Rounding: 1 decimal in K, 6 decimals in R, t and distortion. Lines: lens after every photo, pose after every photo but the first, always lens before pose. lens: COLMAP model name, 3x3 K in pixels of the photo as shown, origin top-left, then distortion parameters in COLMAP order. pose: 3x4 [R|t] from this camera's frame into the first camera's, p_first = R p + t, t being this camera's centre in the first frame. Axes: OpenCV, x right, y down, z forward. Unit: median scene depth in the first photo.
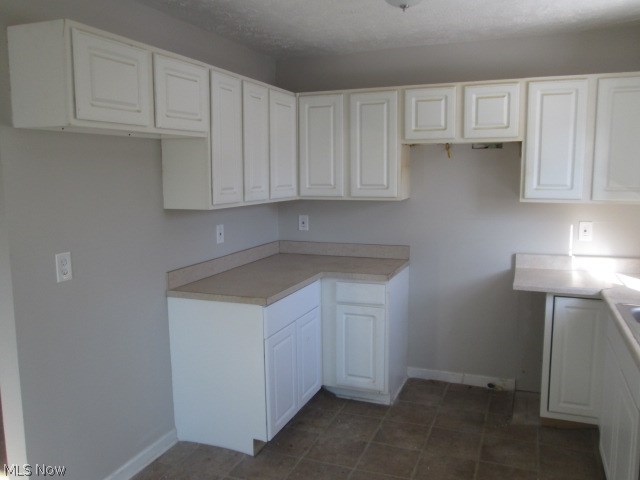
lens RADIAL K [[536.4, 0, 320.0], [0, 536.4, 240.0], [0, 0, 1]] dist [-0.036609, 0.009979]
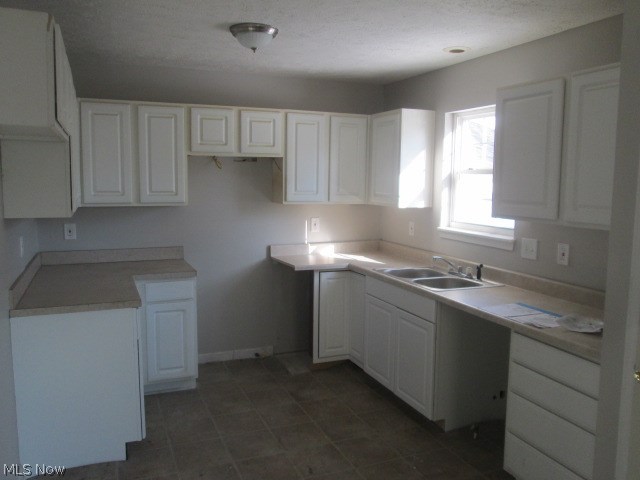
lens RADIAL K [[535.7, 0, 320.0], [0, 535.7, 240.0], [0, 0, 1]] dist [-0.000334, 0.001201]
pose [[0.722636, -0.064546, 0.688209, -0.446474], [0.074509, 0.997103, 0.015281, 0.002372], [-0.687201, 0.040235, 0.725352, -0.001862]]
